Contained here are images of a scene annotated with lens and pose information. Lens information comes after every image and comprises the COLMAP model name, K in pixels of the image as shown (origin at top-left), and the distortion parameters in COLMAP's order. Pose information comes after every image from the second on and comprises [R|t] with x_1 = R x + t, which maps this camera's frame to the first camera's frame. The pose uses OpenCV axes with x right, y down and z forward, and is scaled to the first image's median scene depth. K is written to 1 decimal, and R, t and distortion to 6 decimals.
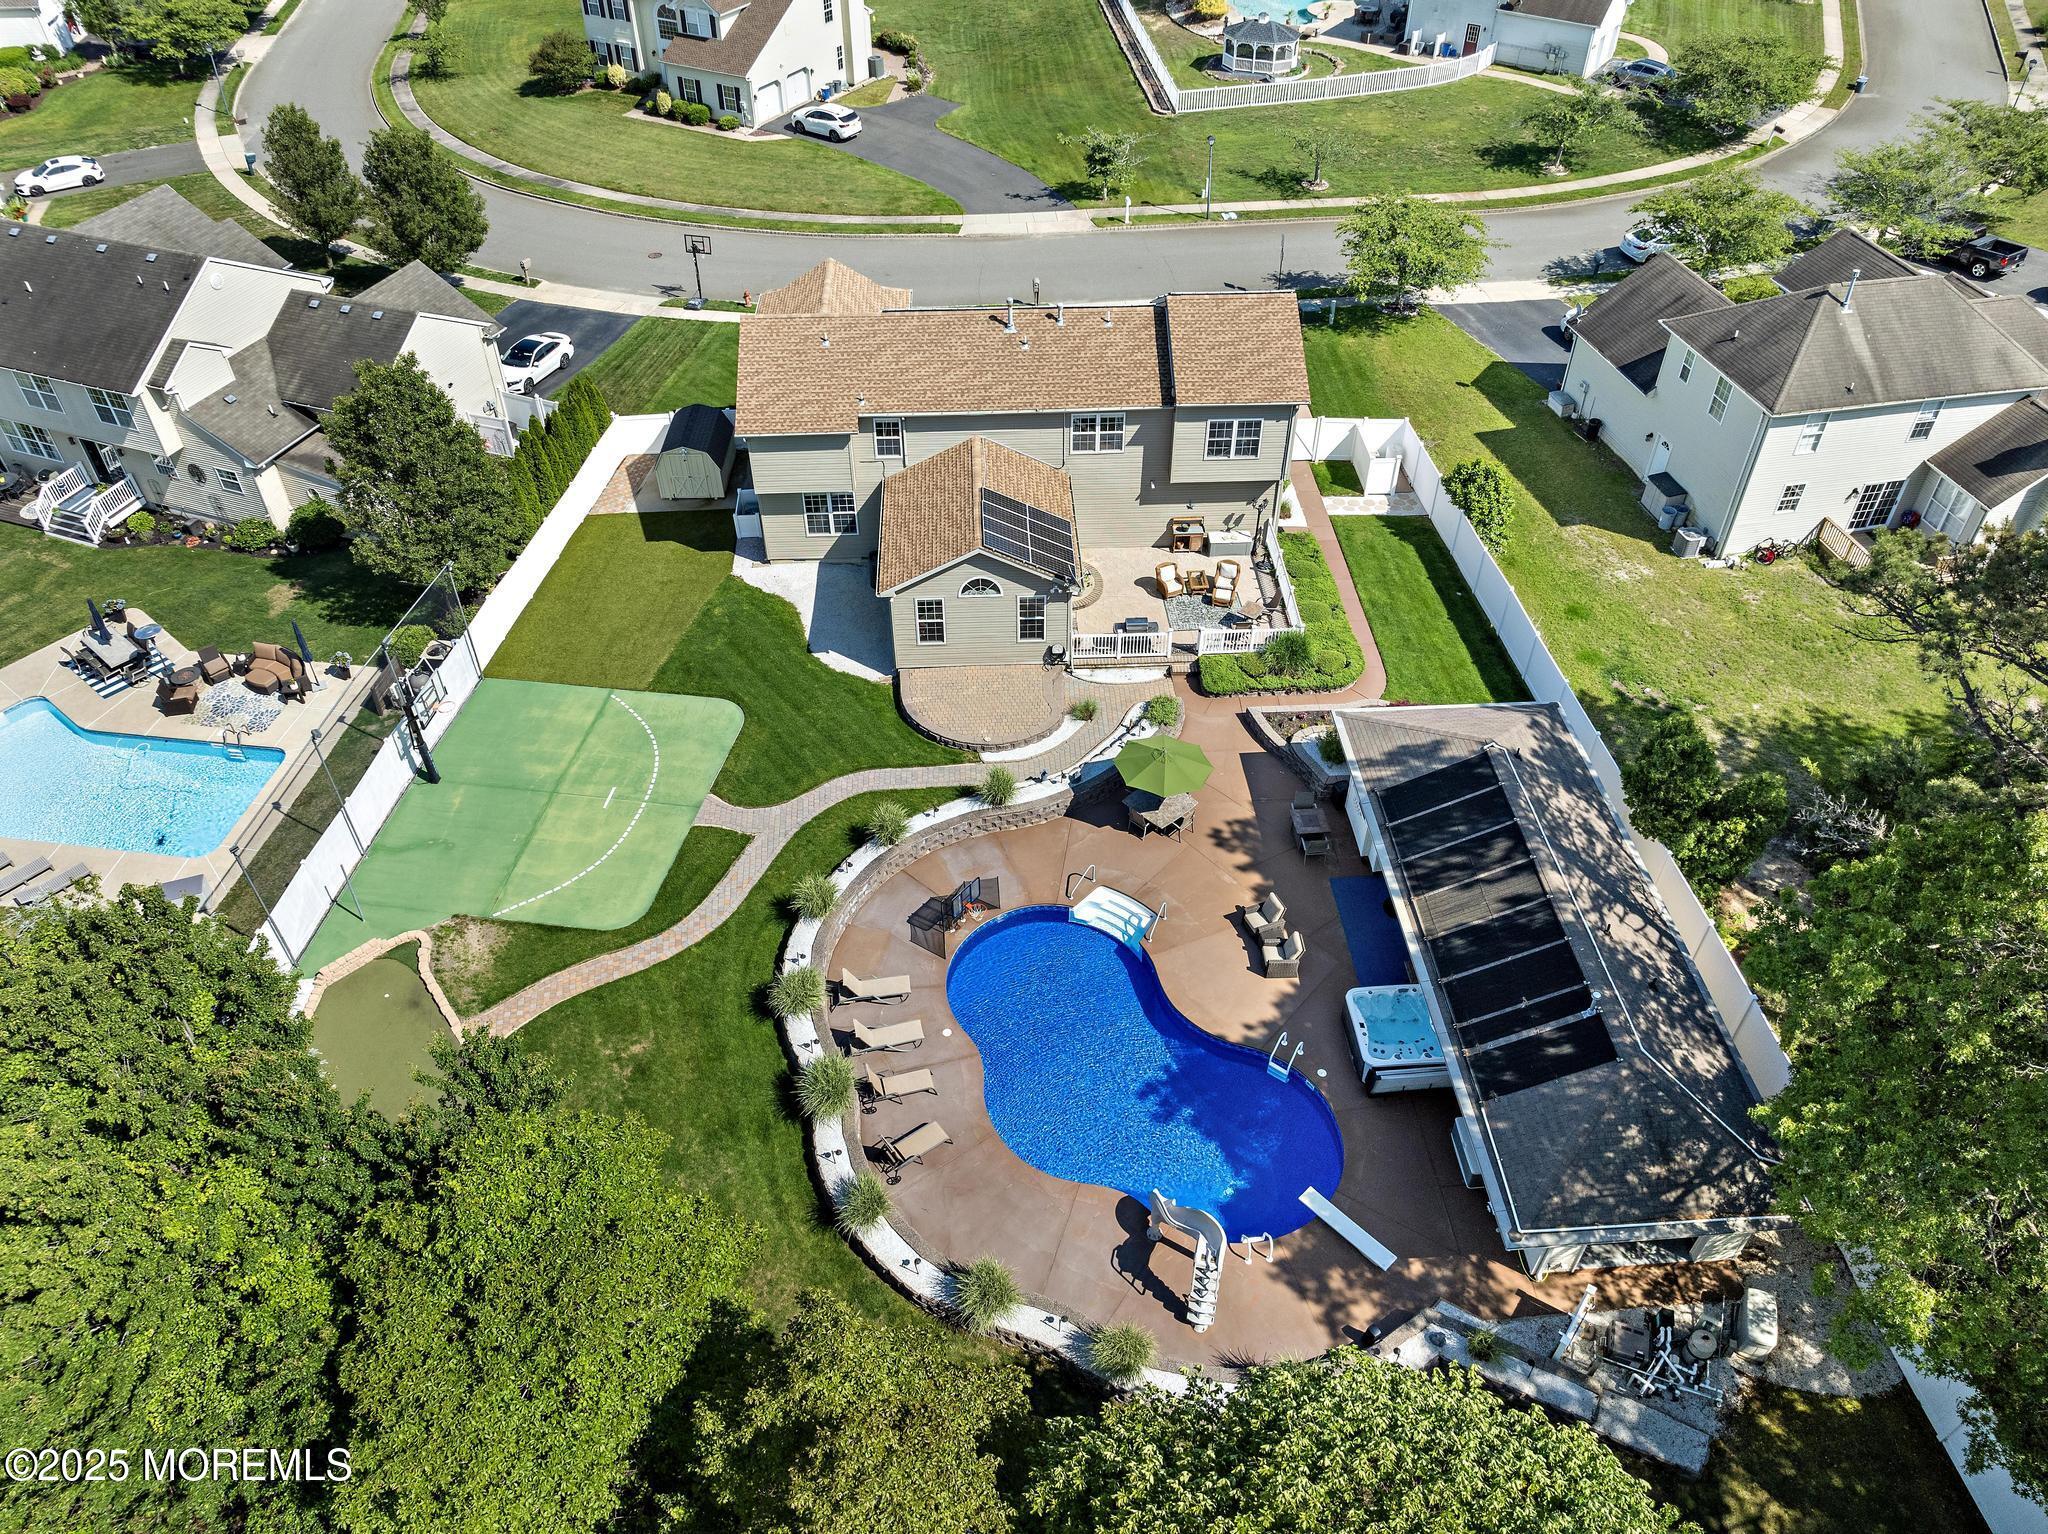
lens RADIAL K [[1438.2, 0, 1010.7], [0, 1438.2, 762.5], [0, 0, 1]] dist [-0.039461, 0.010810]
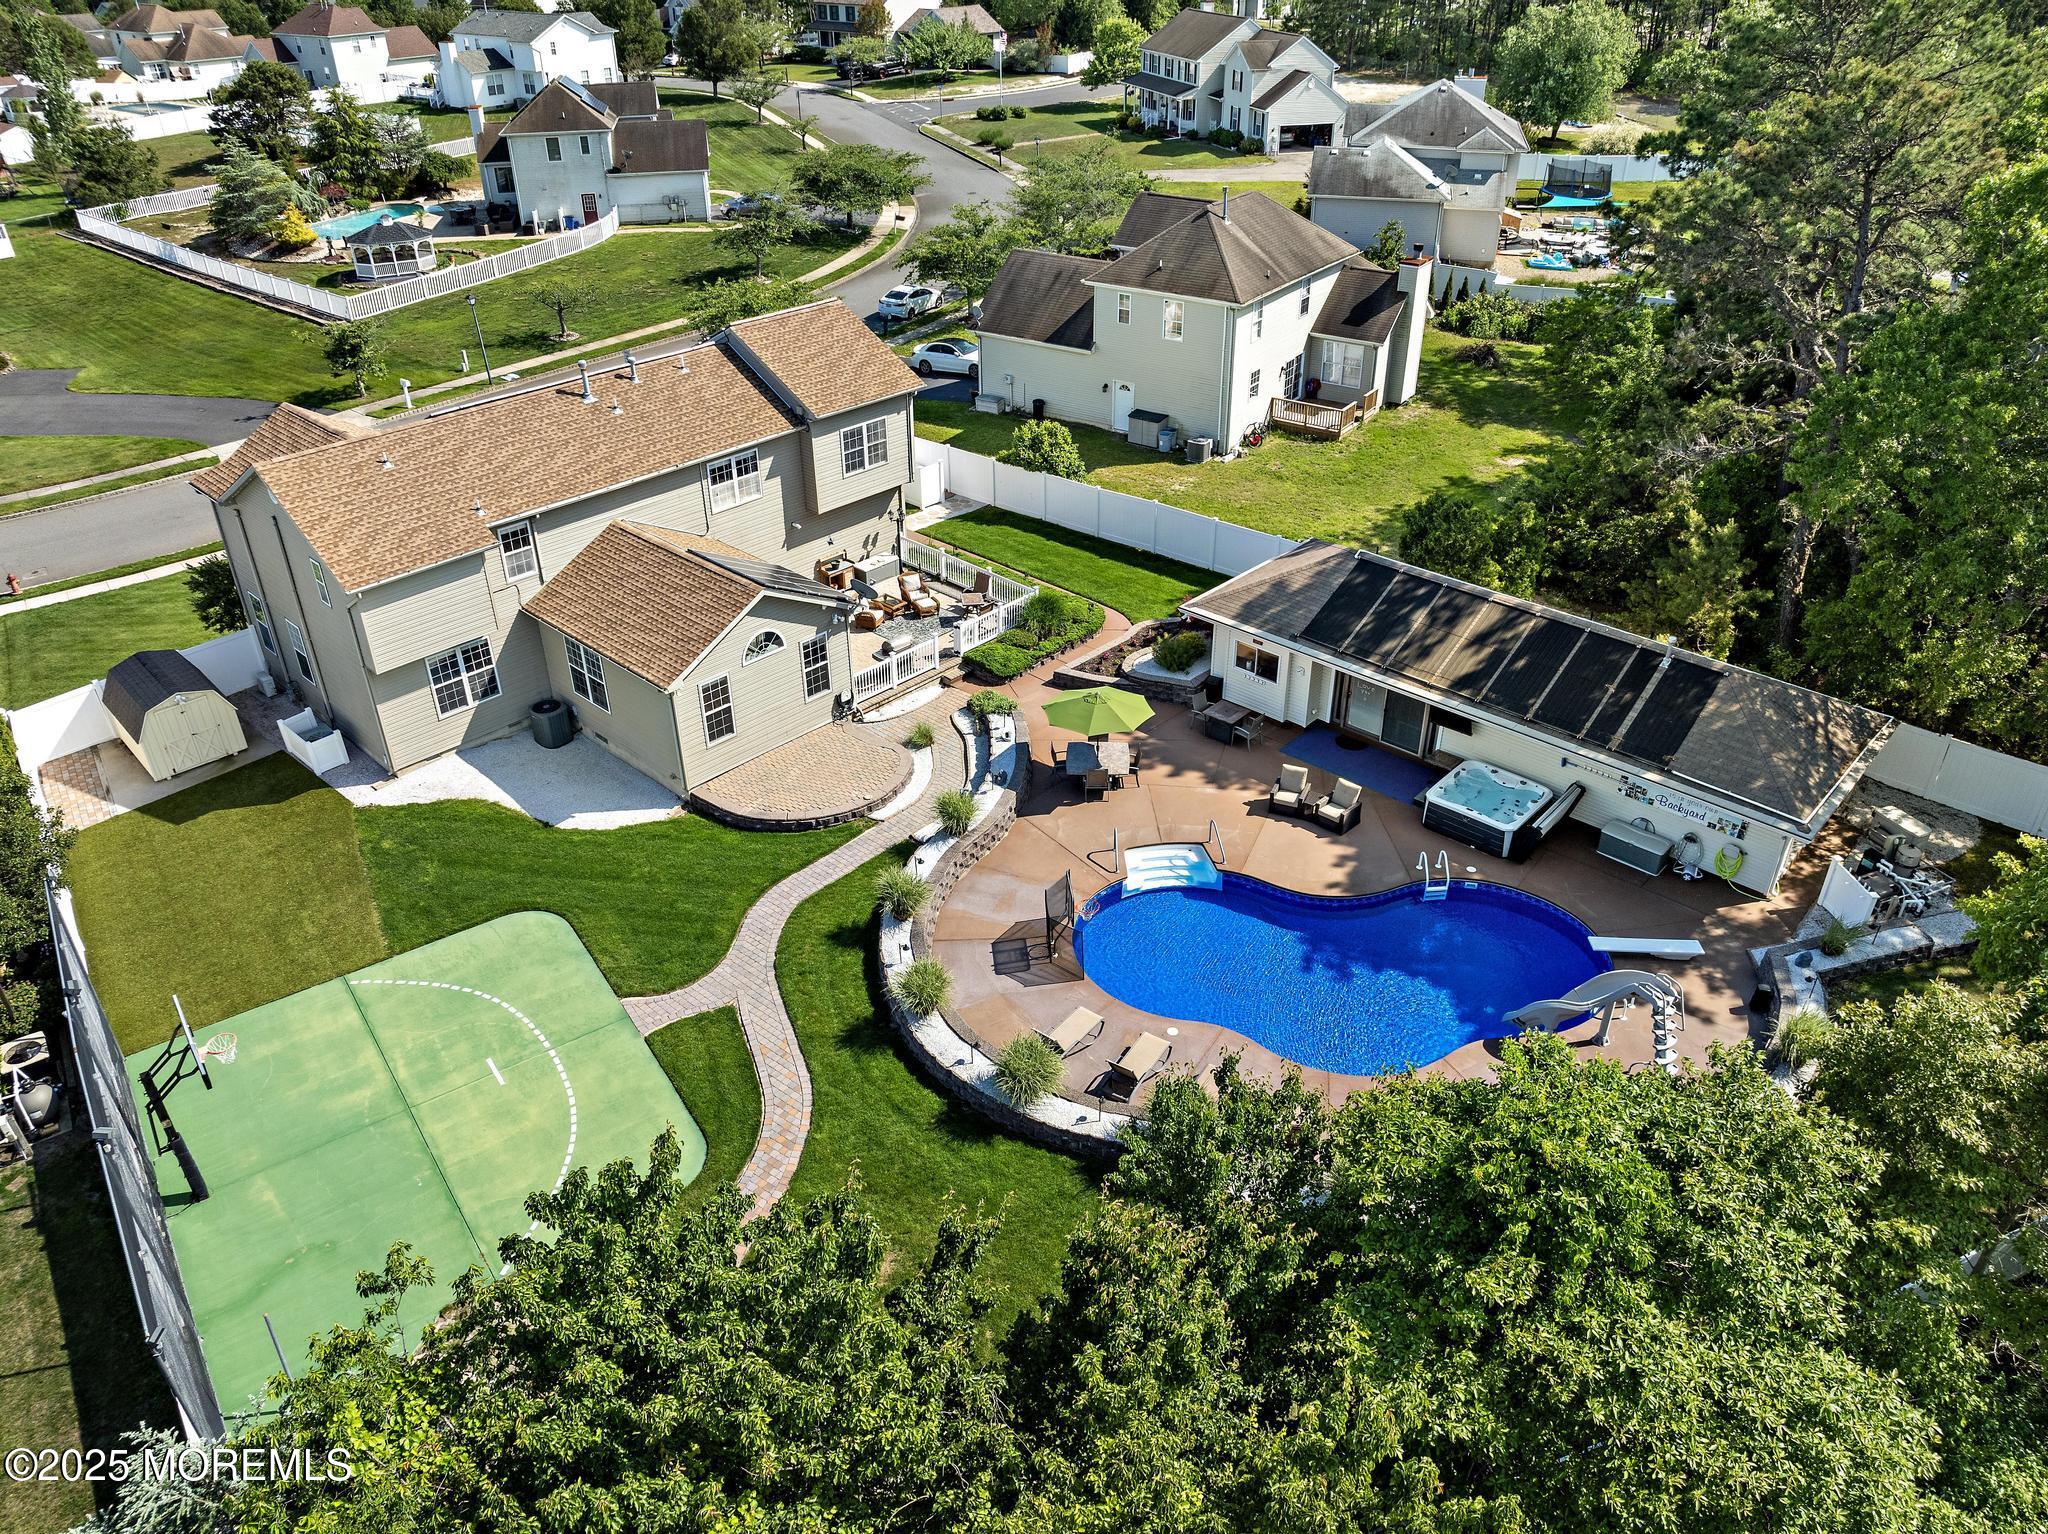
lens RADIAL K [[1448.5, 0, 1024.0], [0, 1448.5, 767.0], [0, 0, 1]] dist [-0.046468, -0.004408]
pose [[0.717450, -0.366433, 0.592446, -0.380712], [0.470496, 0.882070, -0.024201, 0.026549], [-0.513711, 0.296107, 0.805247, 0.247294]]
